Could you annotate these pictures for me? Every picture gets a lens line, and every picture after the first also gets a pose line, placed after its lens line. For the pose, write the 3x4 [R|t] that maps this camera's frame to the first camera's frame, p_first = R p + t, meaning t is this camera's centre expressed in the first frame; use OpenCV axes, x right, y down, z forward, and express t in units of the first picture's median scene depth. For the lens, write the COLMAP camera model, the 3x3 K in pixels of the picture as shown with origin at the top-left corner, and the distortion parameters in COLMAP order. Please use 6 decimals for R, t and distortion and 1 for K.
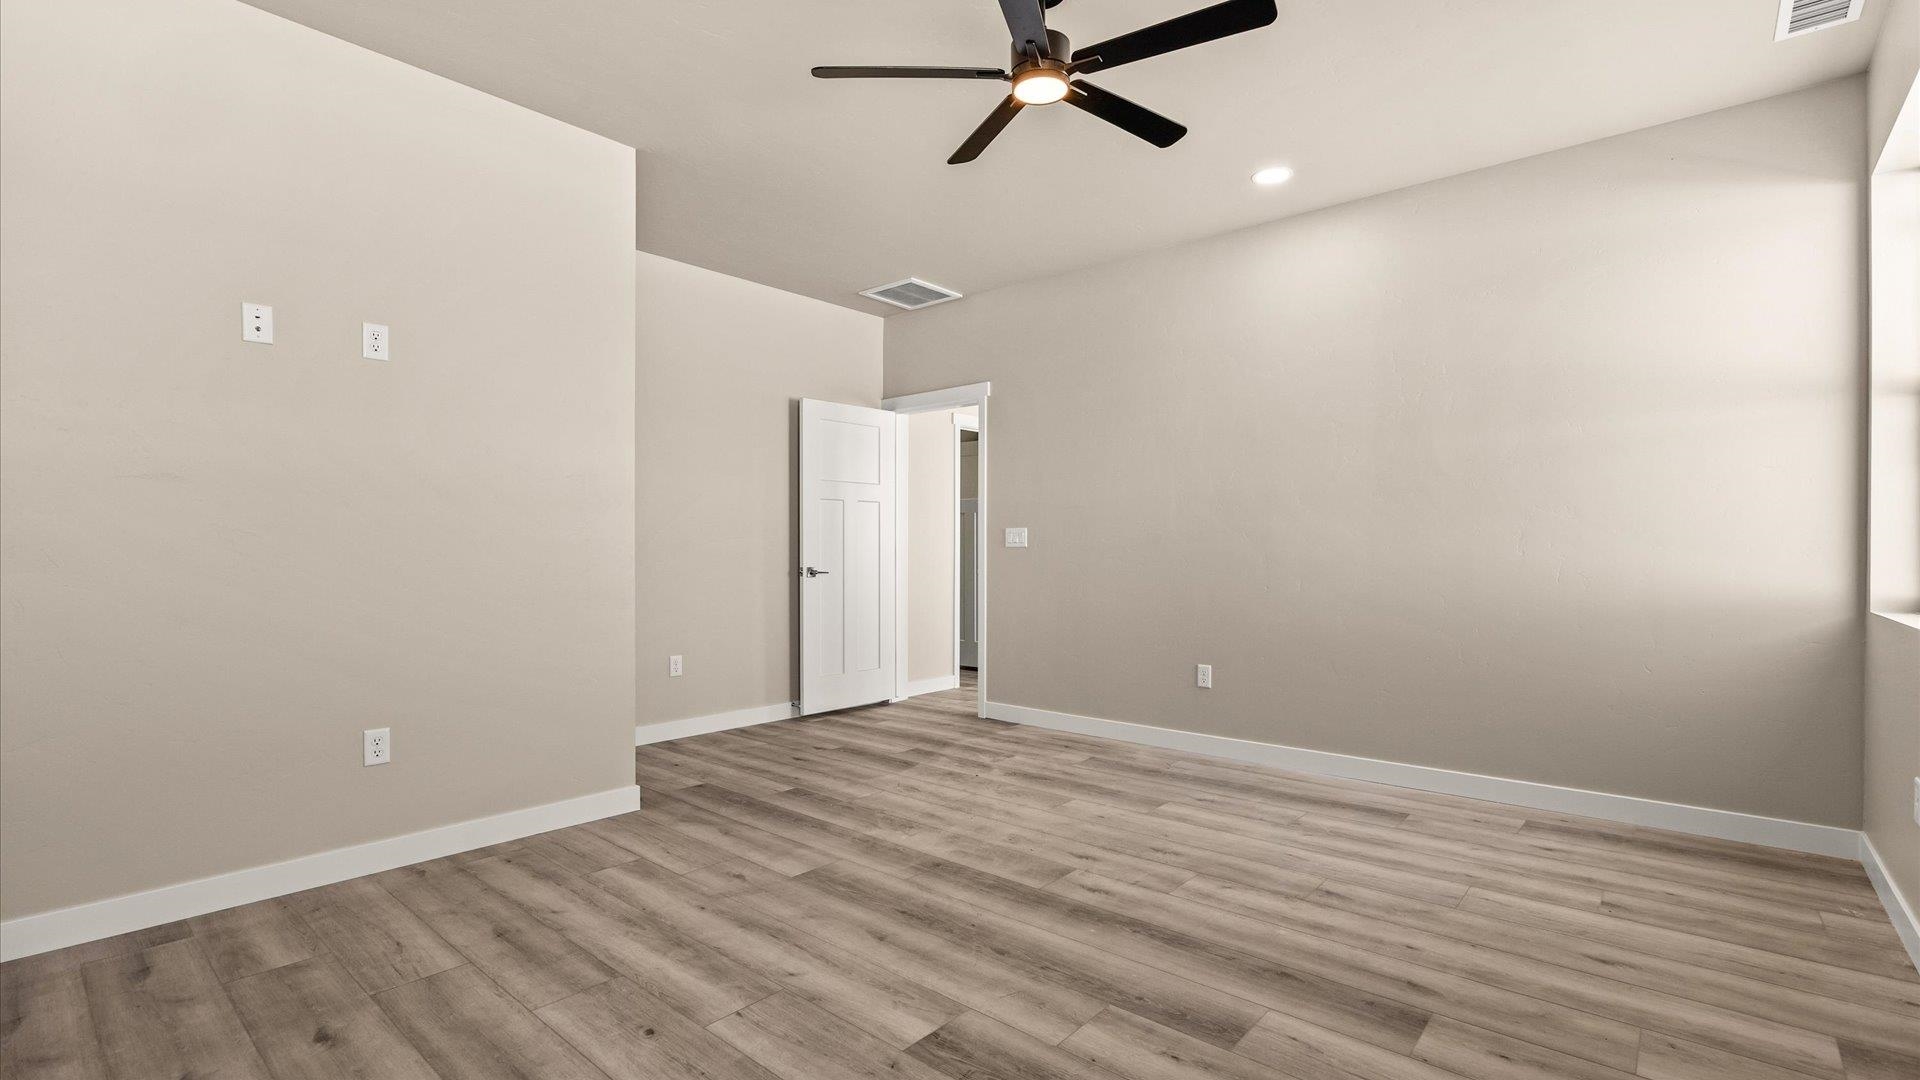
lens RADIAL K [[850.4, 0, 969.3], [0, 850.4, 537.8], [0, 0, 1]] dist [-0.010221, -0.000655]
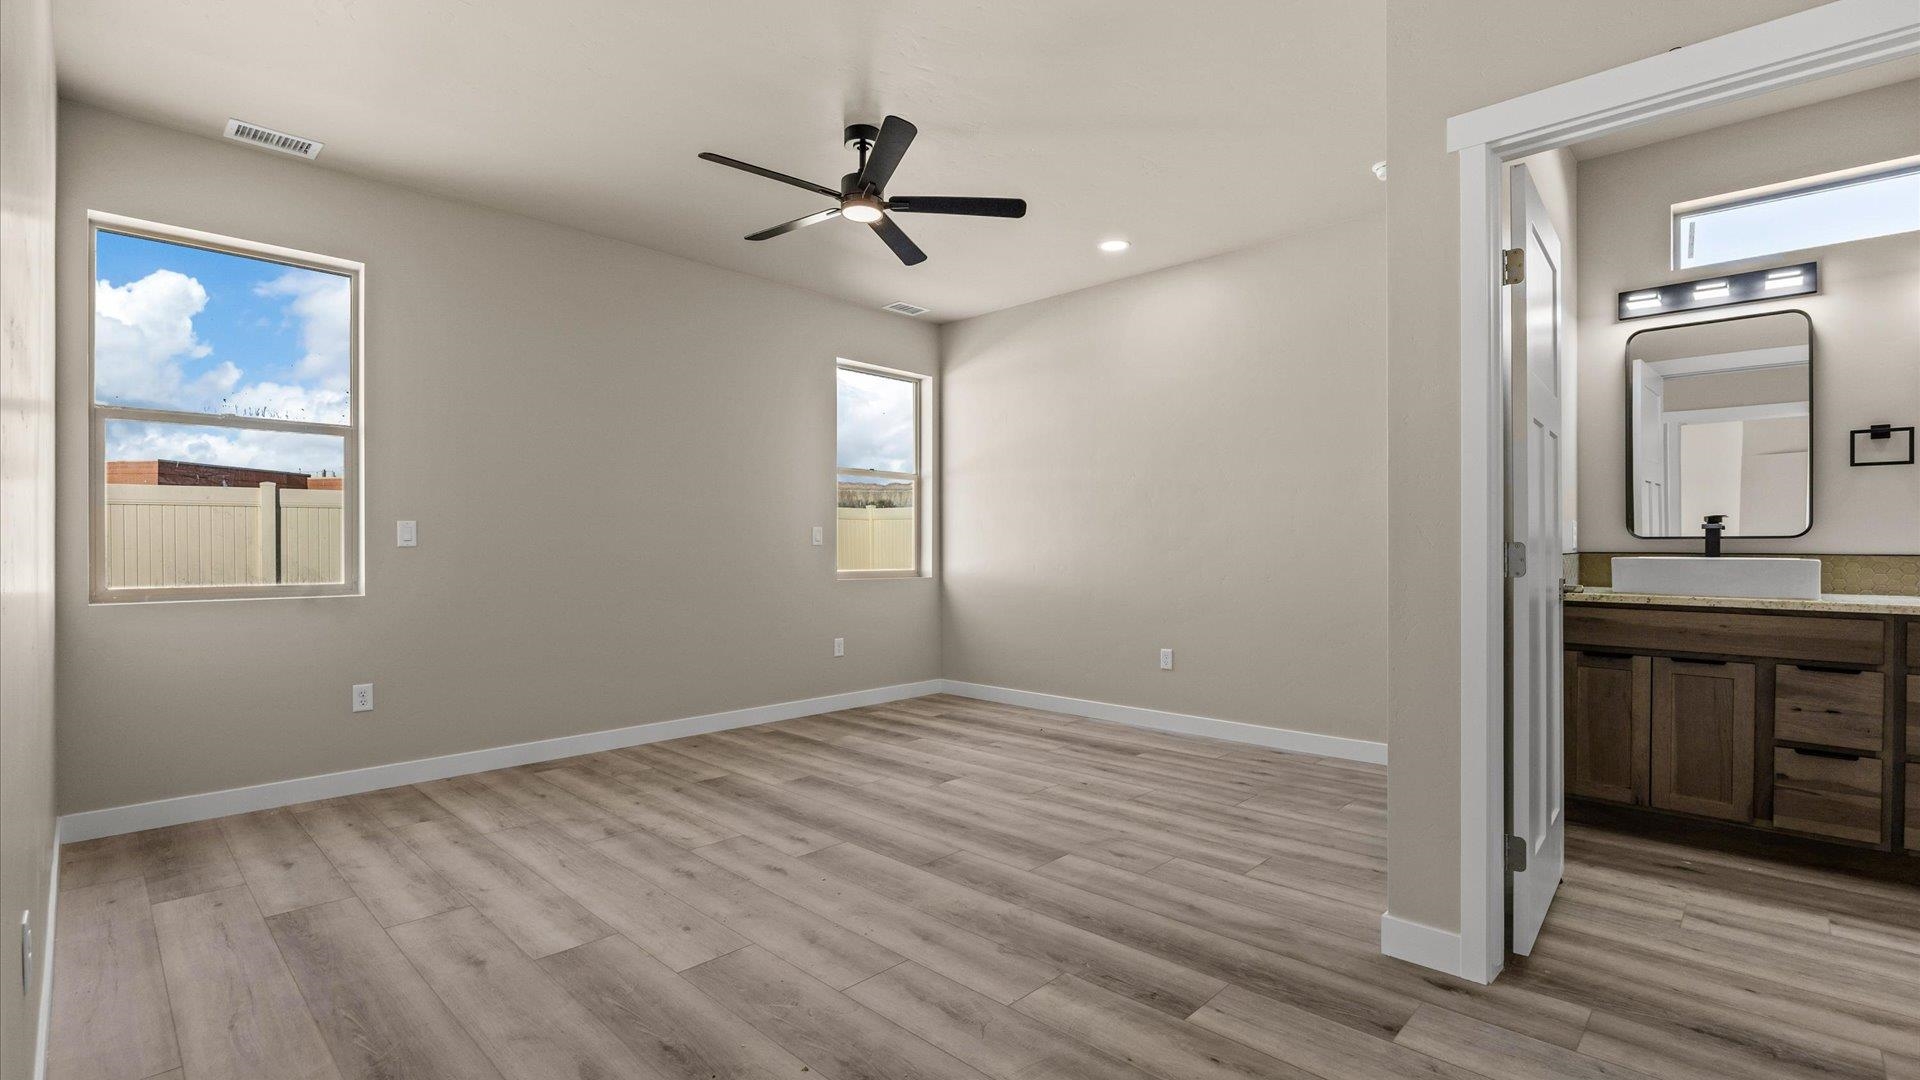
lens RADIAL K [[850.4, 0, 969.3], [0, 850.4, 537.8], [0, 0, 1]] dist [-0.010221, -0.000655]
pose [[-0.998625, 0.003716, 0.052283, -0.144036], [0.002345, 0.999652, -0.026274, 0.031118], [-0.052363, -0.026115, -0.998287, 2.117875]]
